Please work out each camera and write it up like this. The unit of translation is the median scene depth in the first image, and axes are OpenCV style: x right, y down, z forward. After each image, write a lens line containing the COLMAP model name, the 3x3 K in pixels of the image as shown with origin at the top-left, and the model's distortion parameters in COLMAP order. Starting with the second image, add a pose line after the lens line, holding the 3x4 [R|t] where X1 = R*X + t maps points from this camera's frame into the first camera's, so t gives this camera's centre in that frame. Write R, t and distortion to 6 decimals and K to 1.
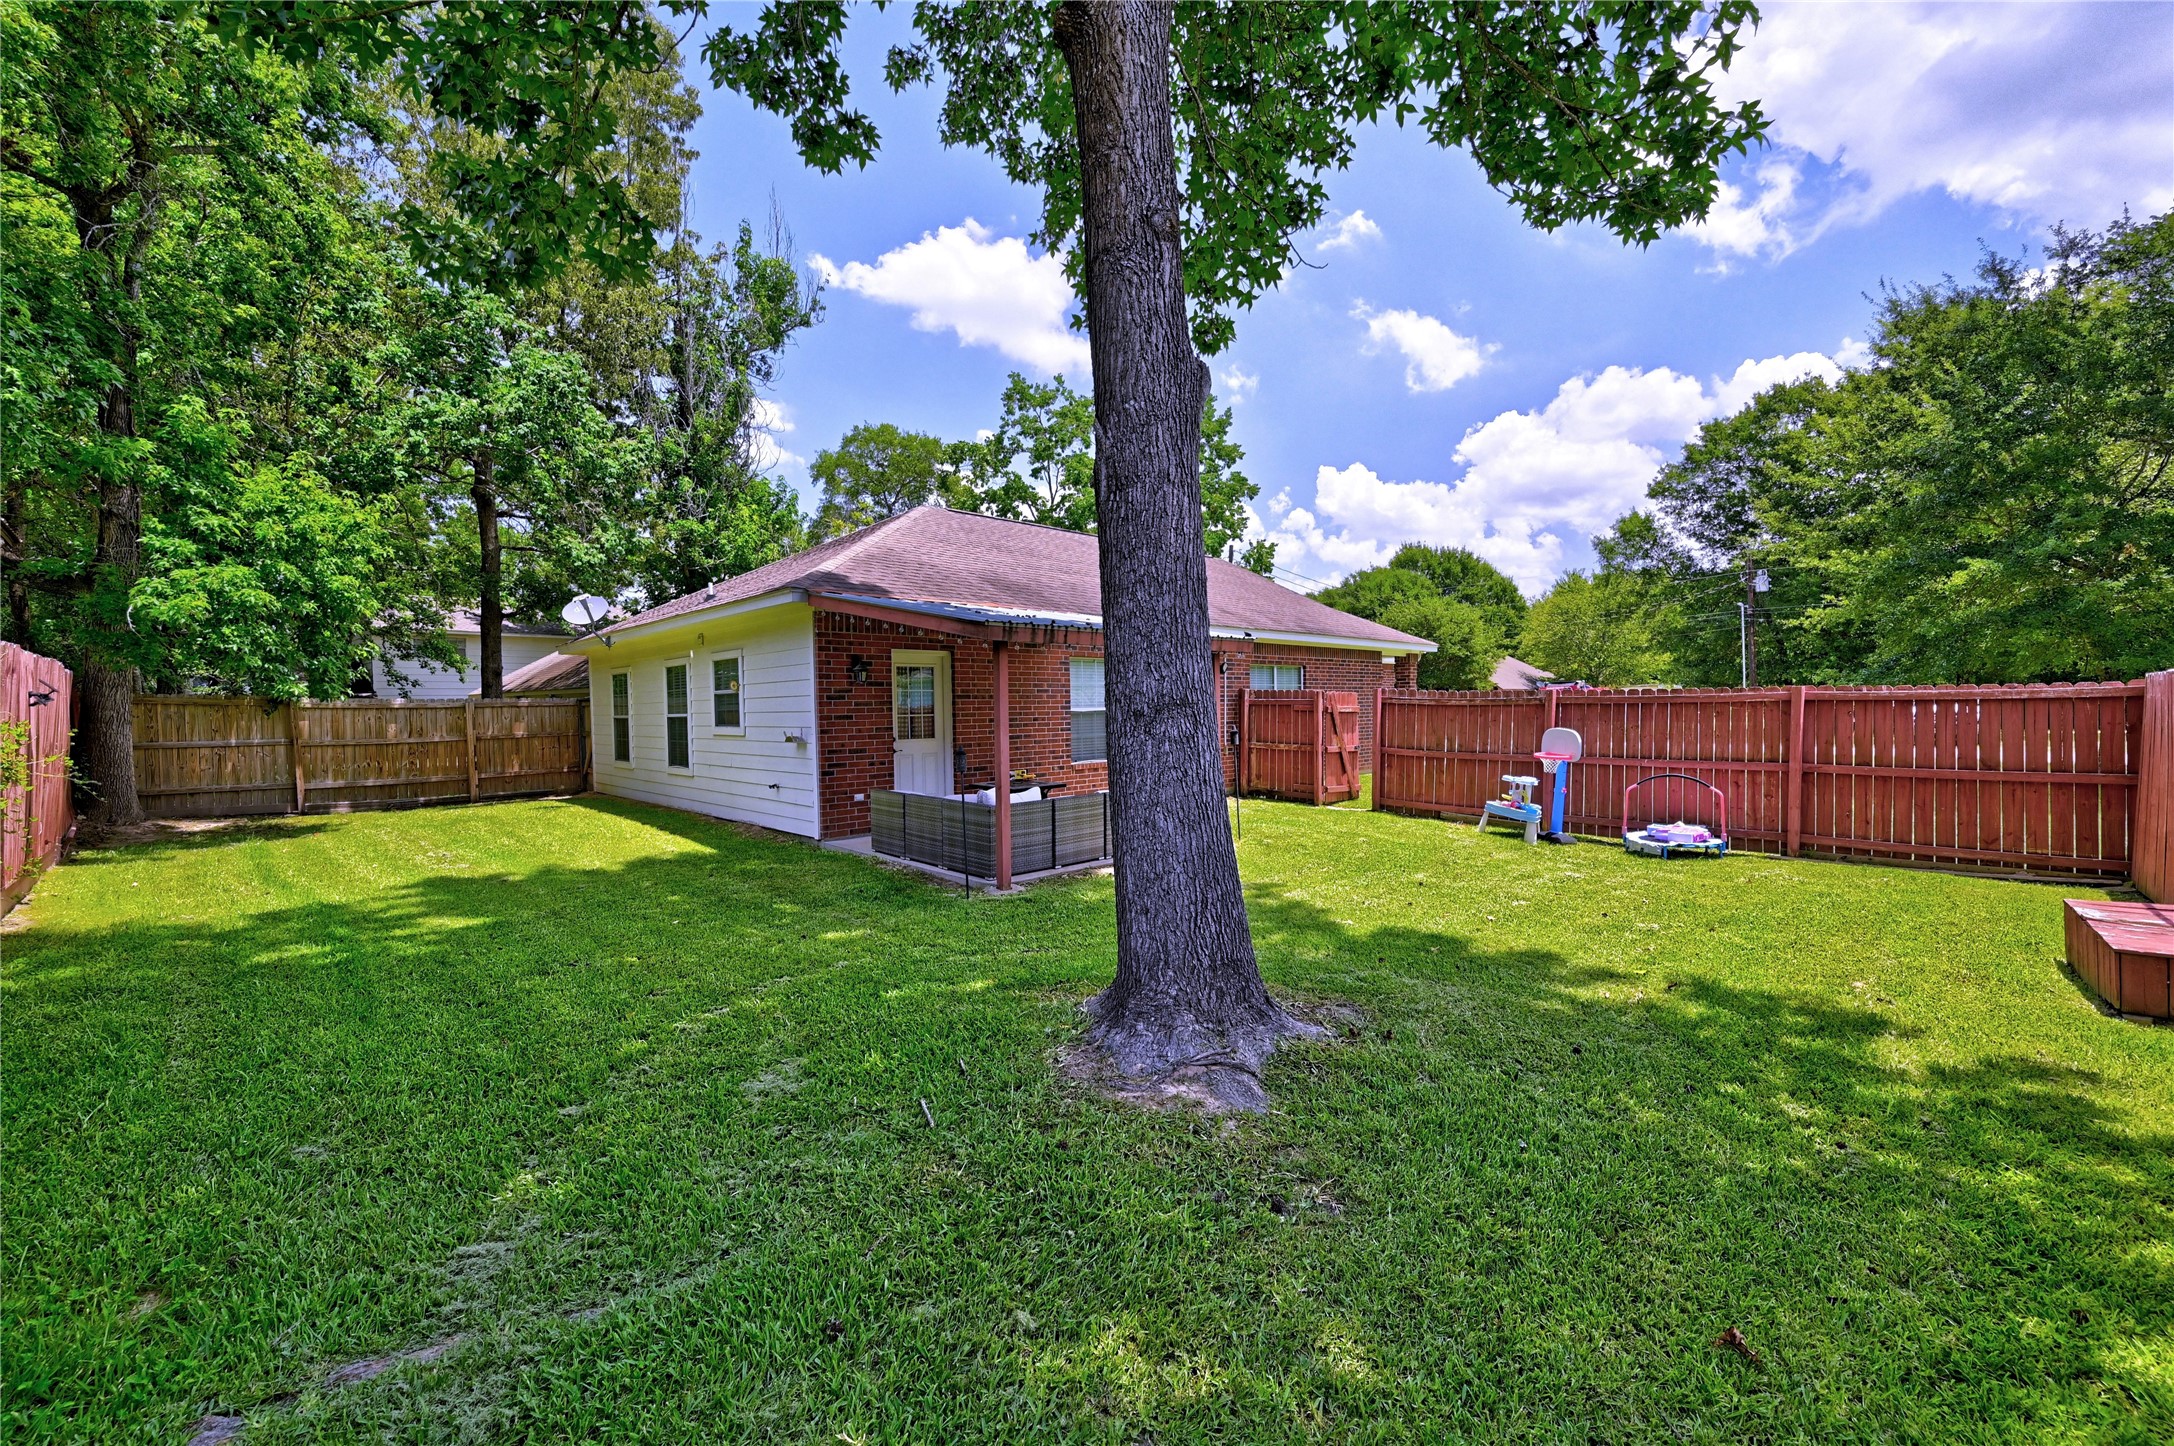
lens RADIAL K [[854.5, 0, 1091.9], [0, 854.5, 724.6], [0, 0, 1]] dist [0.001850, 0.000056]
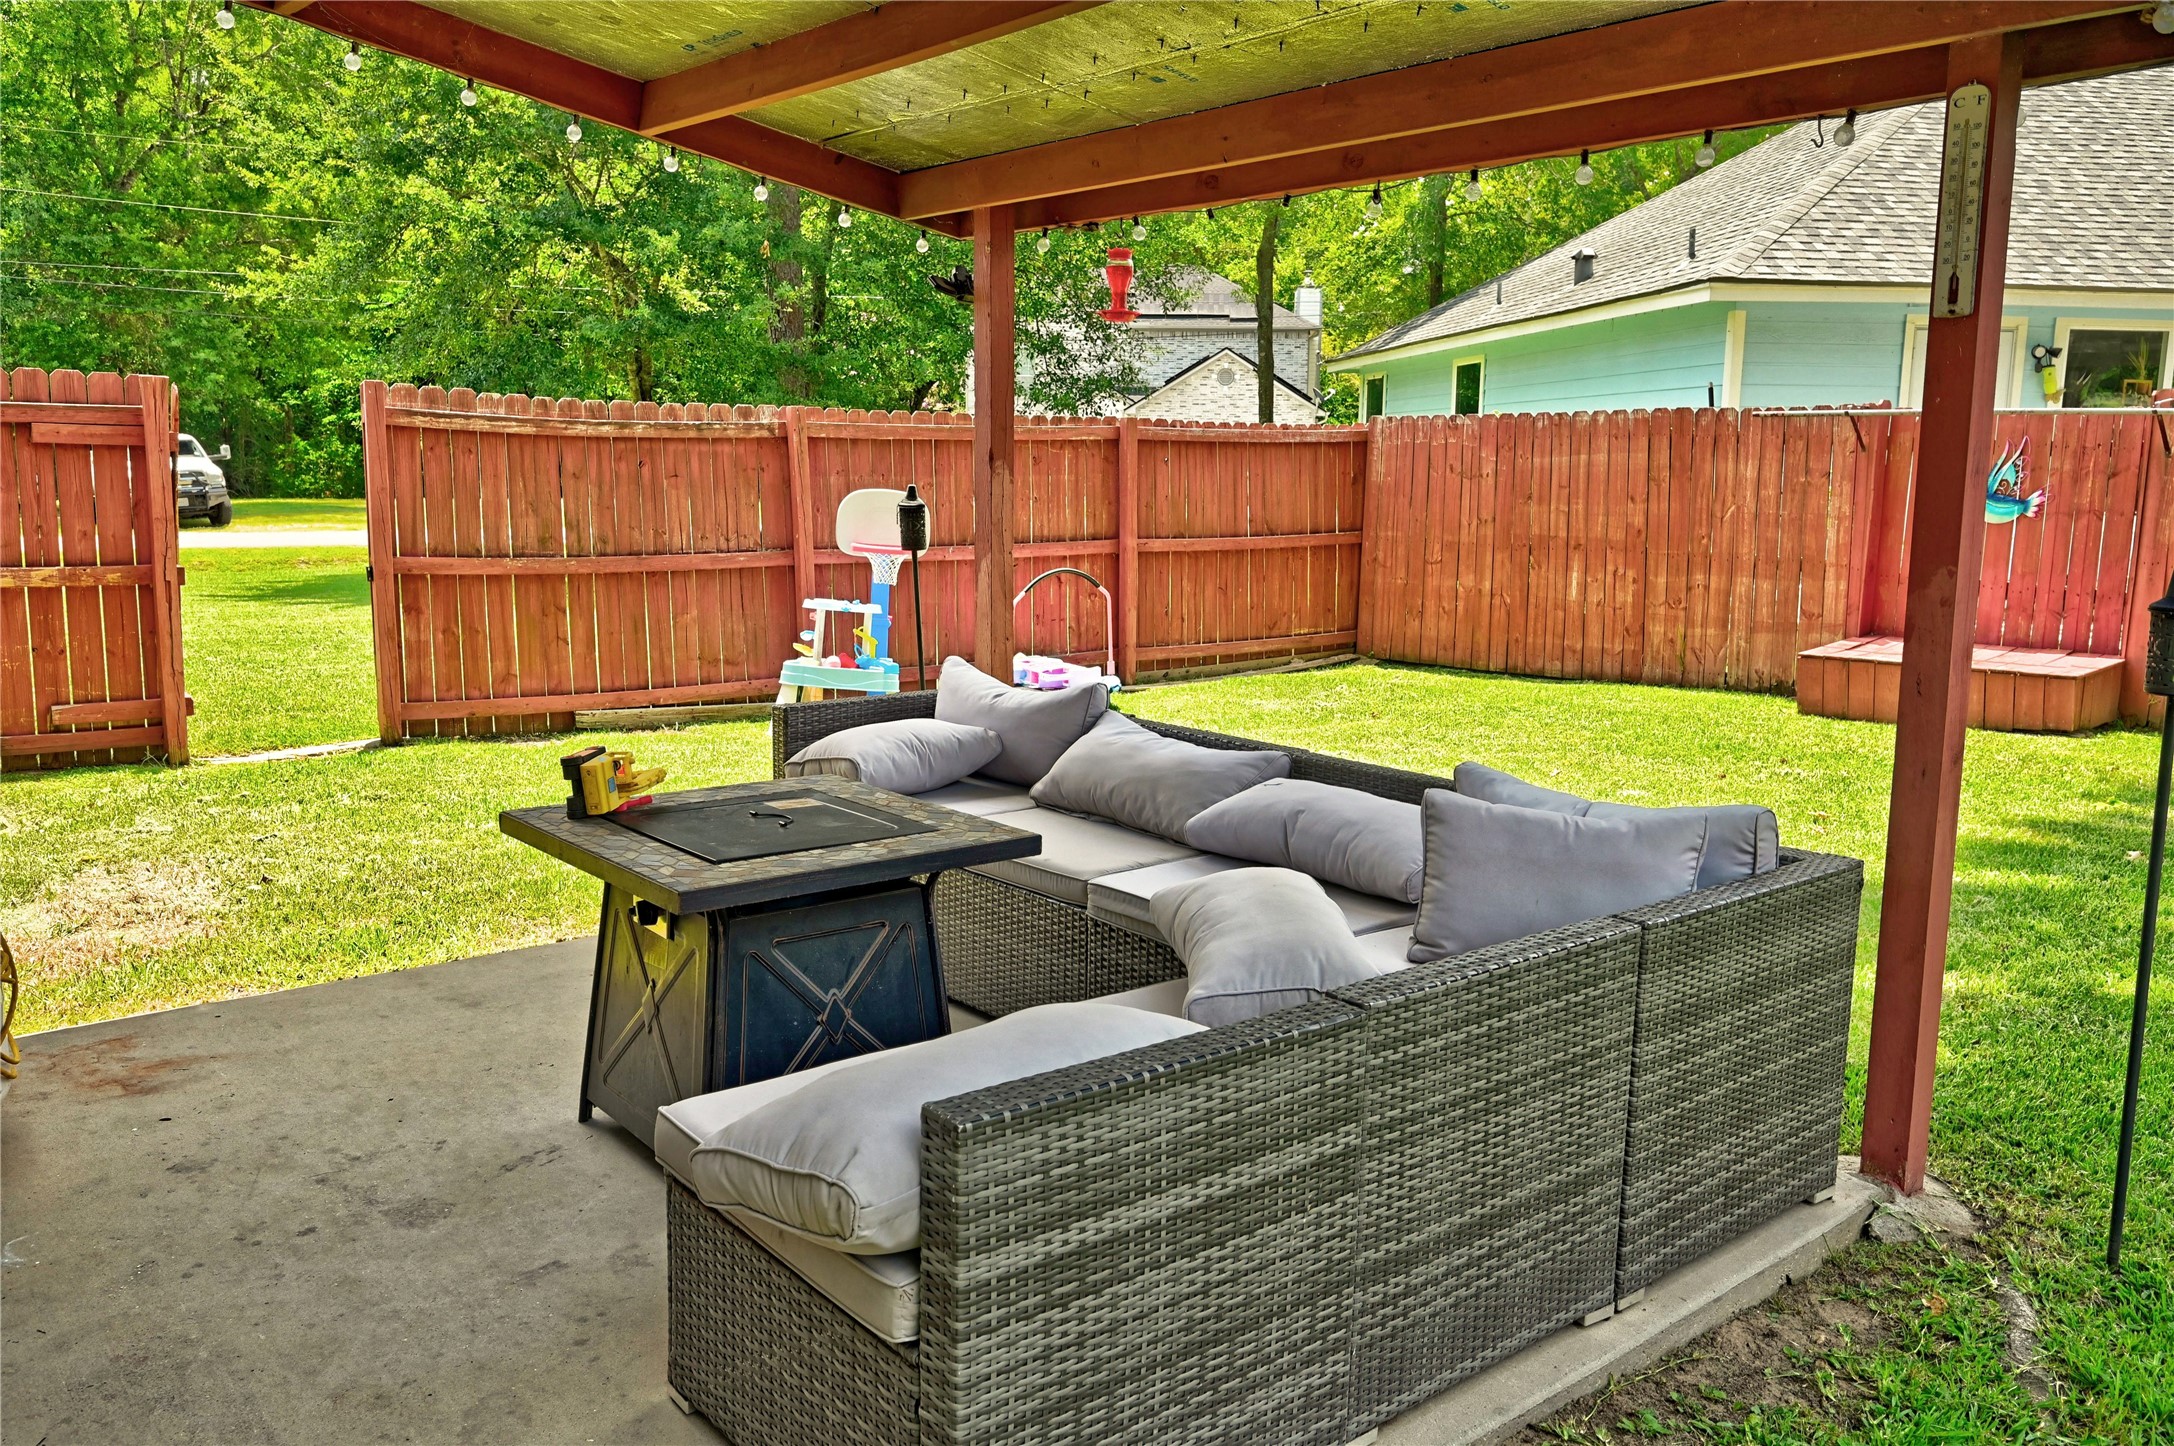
lens RADIAL K [[1649.5, 0, 1079.2], [0, 1649.5, 728.1], [0, 0, 1]] dist [-0.006153, 0.001634]
pose [[0.074593, -0.150775, 0.985750, -0.239551], [0.015095, 0.988561, 0.150063, -0.000458], [-0.997100, 0.003687, 0.076016, 0.541598]]
